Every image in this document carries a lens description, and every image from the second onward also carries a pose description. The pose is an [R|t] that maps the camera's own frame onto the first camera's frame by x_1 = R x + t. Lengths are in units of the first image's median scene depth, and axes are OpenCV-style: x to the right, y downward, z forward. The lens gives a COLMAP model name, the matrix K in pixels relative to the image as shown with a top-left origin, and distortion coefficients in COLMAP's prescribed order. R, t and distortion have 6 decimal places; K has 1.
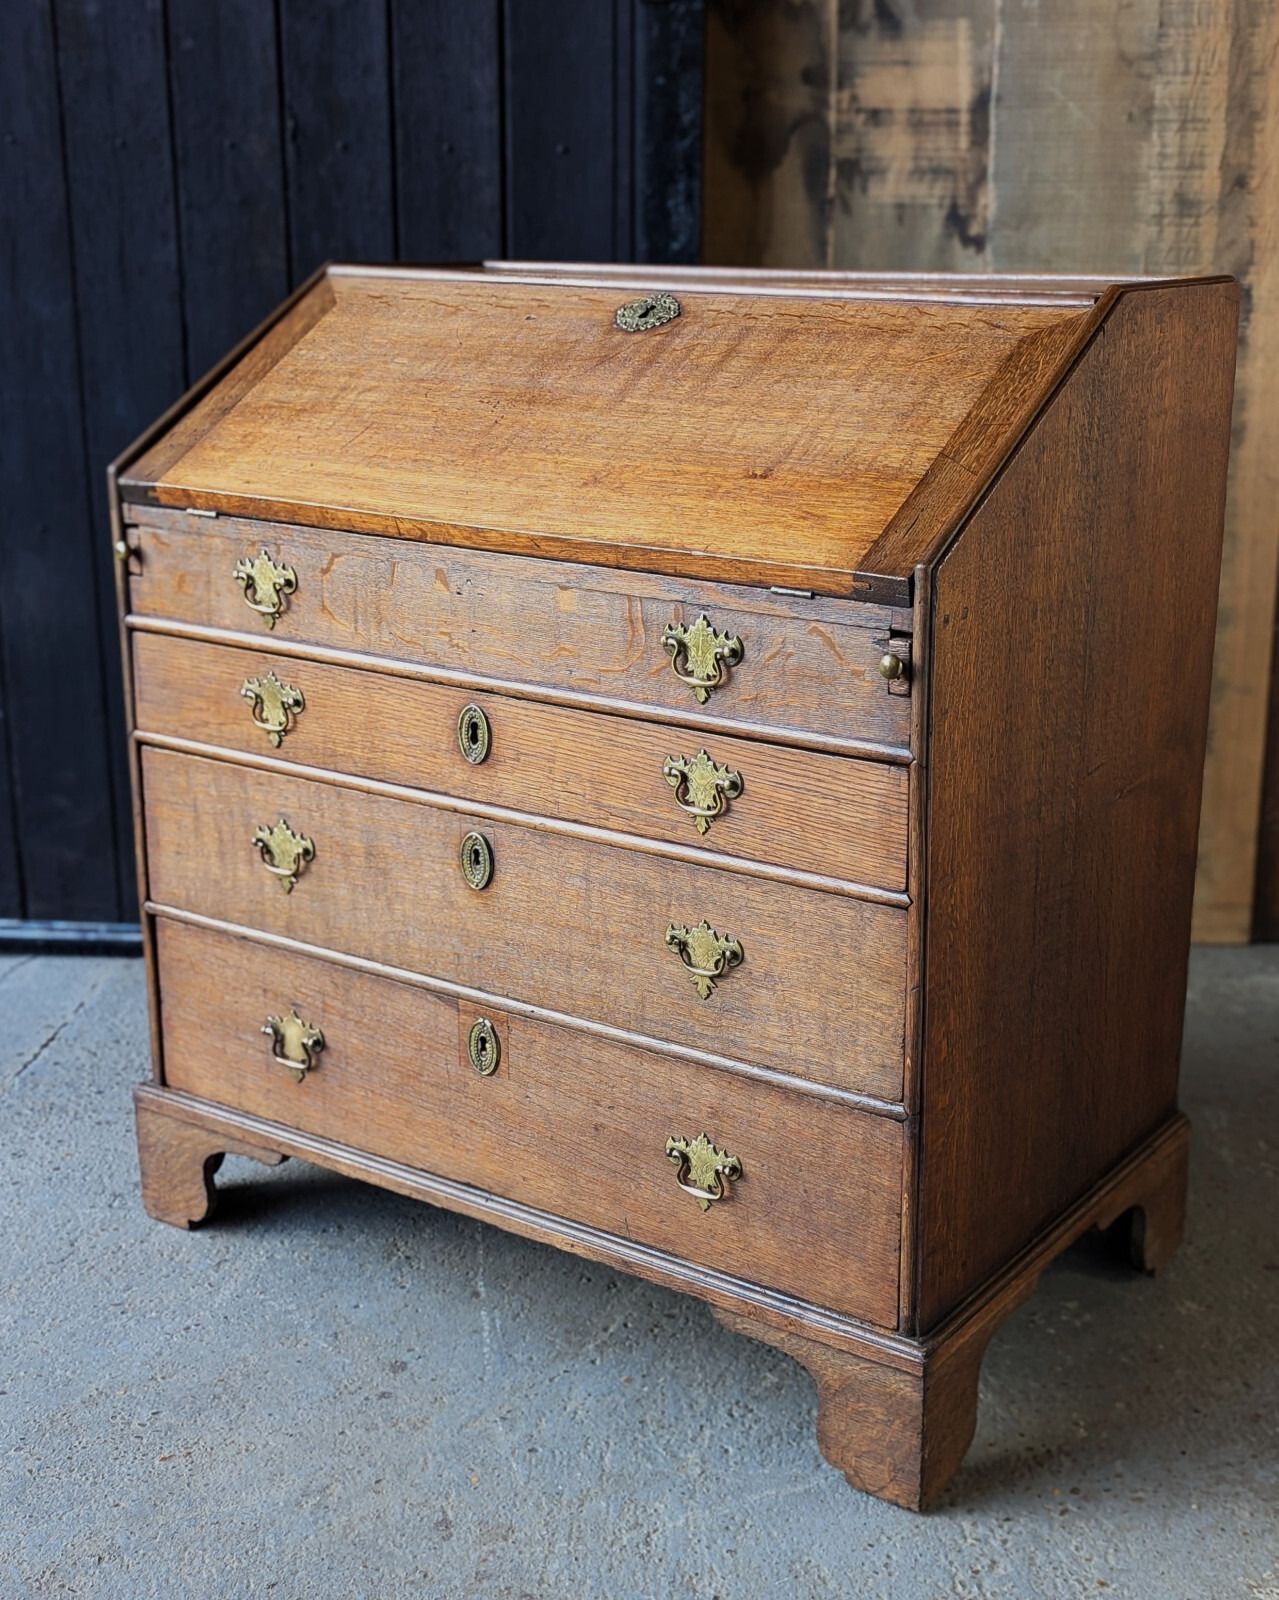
lens RADIAL K [[2080.3, 0, 722.0], [0, 2080.3, 859.4], [0, 0, 1]] dist [0.046501, 0.000000]
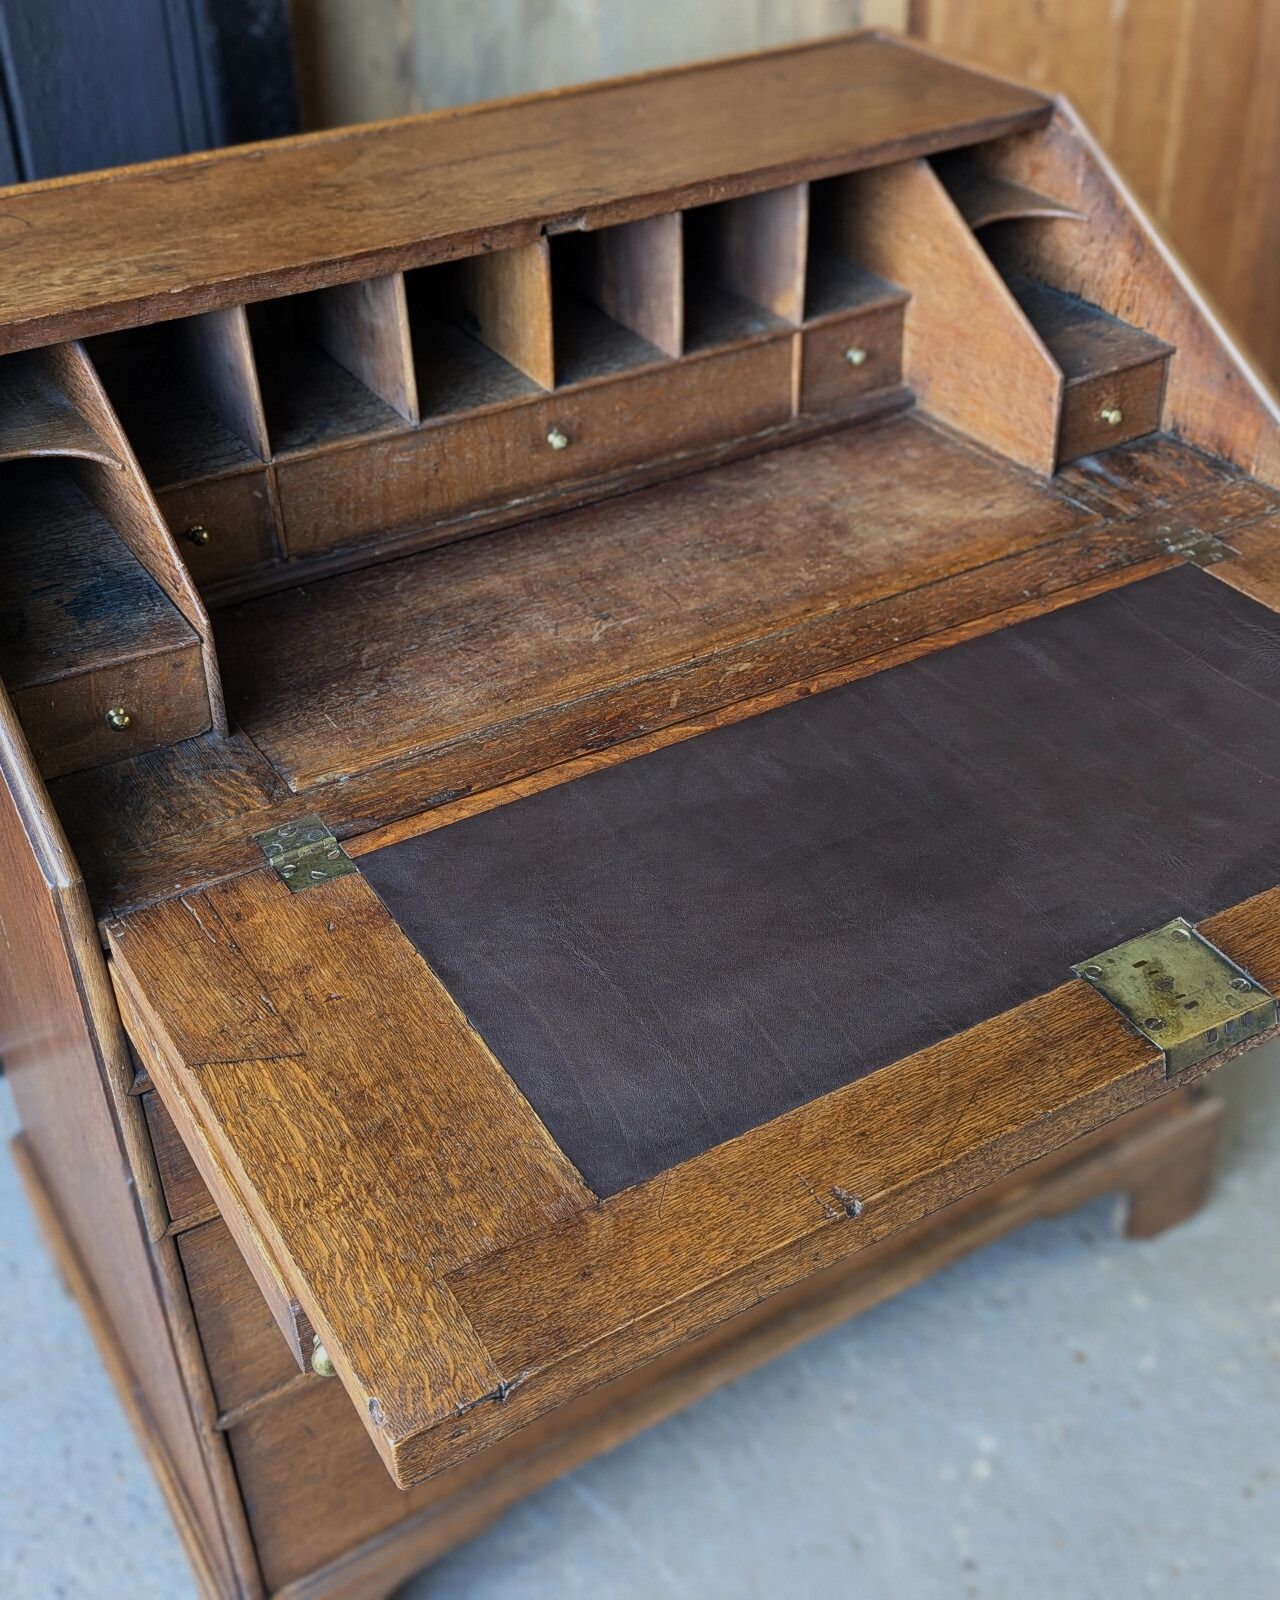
lens RADIAL K [[1854.3, 0, 639.6], [0, 1854.3, 737.6], [0, 0, 1]] dist [0.039508, 0.000000]
pose [[0.824443, -0.334903, 0.456216, -0.358117], [0.189969, 0.923107, 0.334342, -0.348398], [-0.533109, -0.188979, 0.824671, 0.537989]]
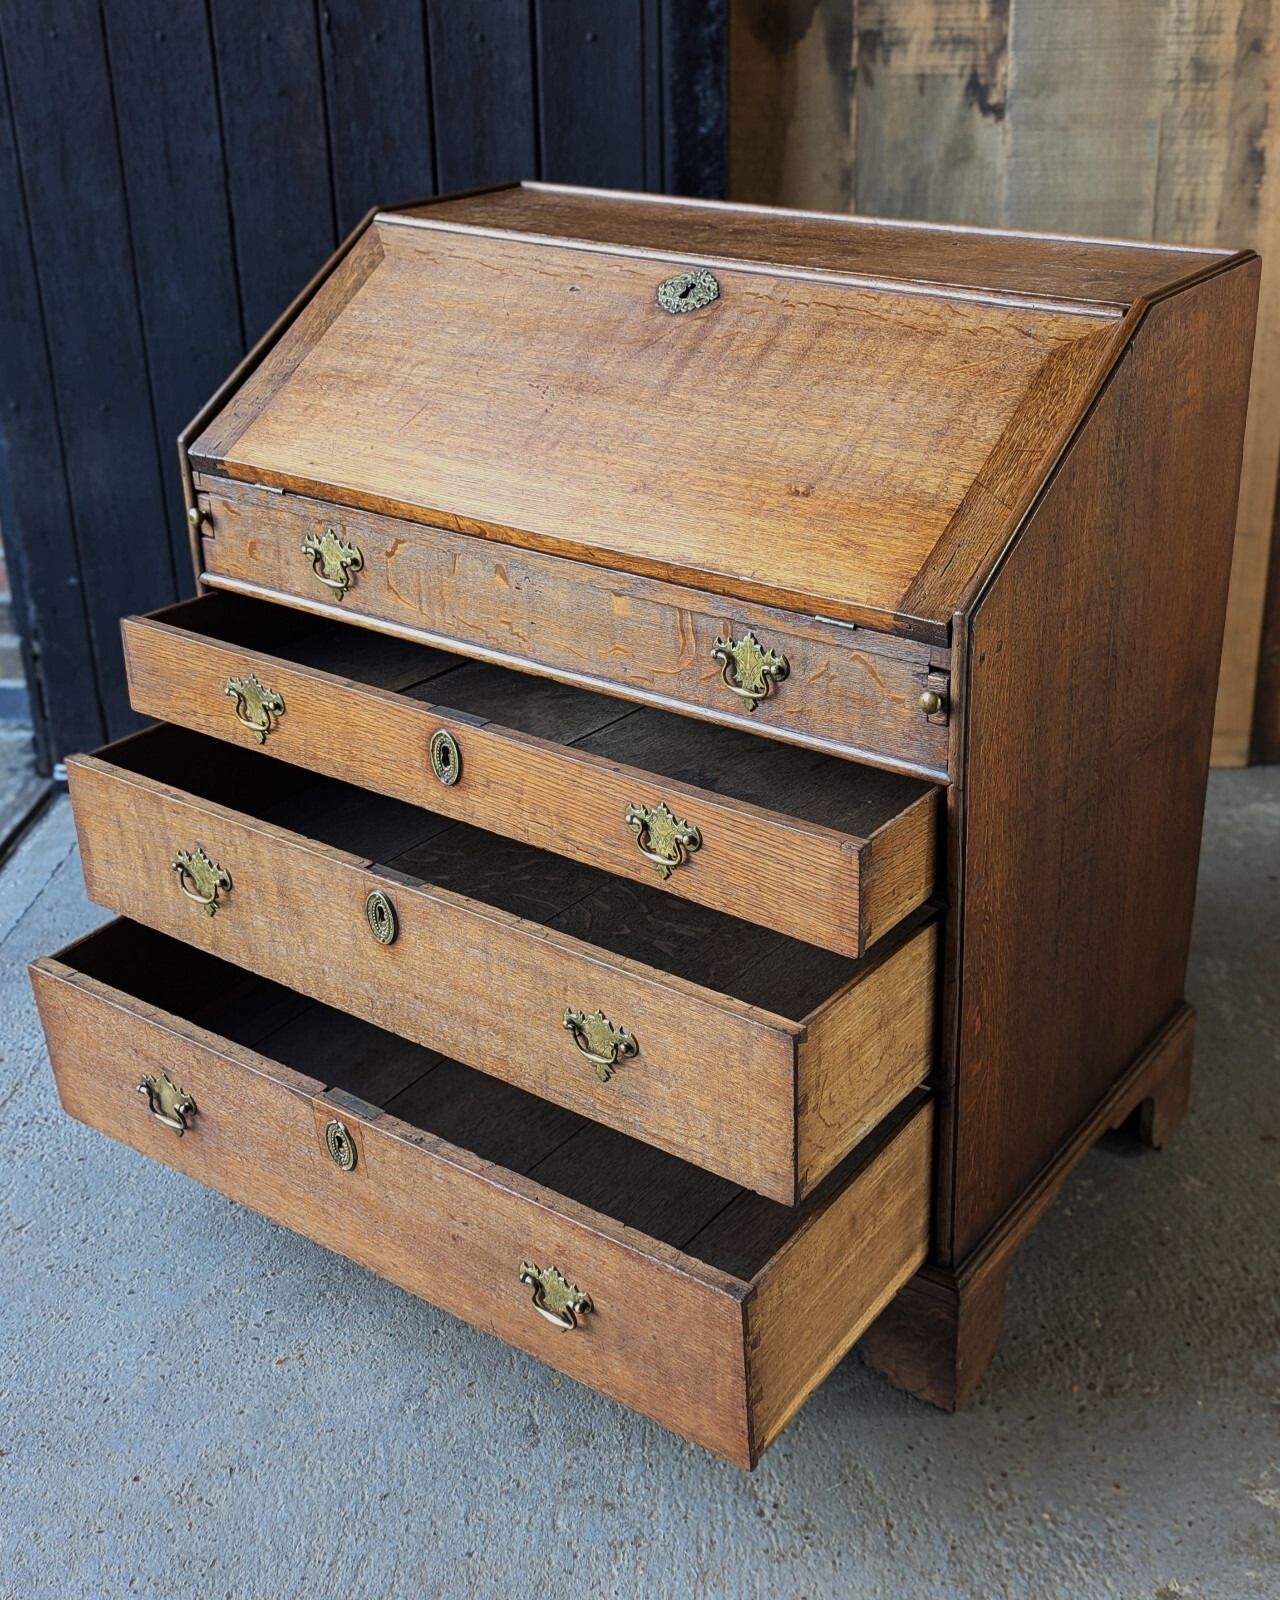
lens RADIAL K [[1954.1, 0, 712.1], [0, 1954.1, 772.9], [0, 0, 1]] dist [0.040524, 0.000000]
pose [[0.999797, -0.015696, -0.012653, -0.014268], [0.017290, 0.990329, 0.137661, -0.151435], [0.010370, -0.137852, 0.990399, 0.000528]]
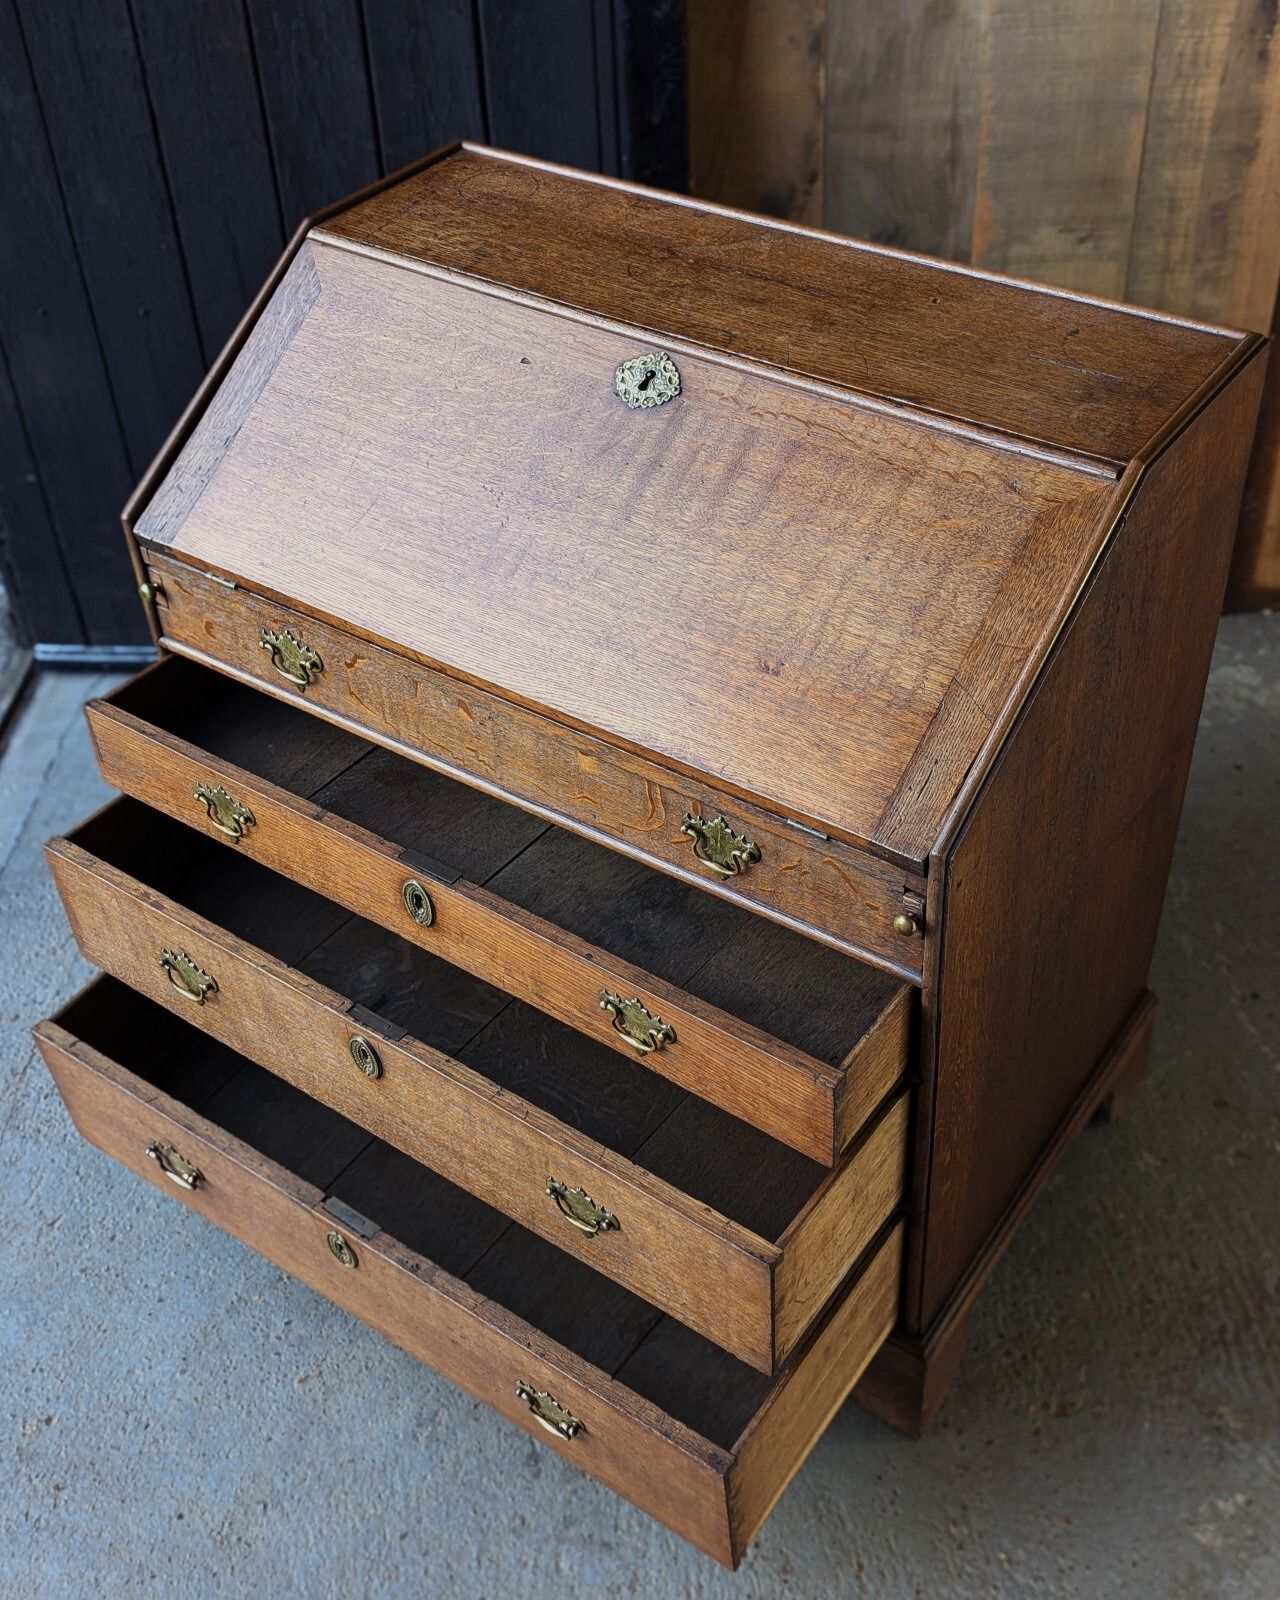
lens RADIAL K [[1854.3, 0, 644.6], [0, 1854.3, 795.8], [0, 0, 1]] dist [0.039508, 0.000000]
pose [[0.998610, -0.033061, -0.041056, -0.007464], [0.046724, 0.915739, 0.399047, -0.410411], [0.024404, -0.400411, 0.916011, 0.125096]]
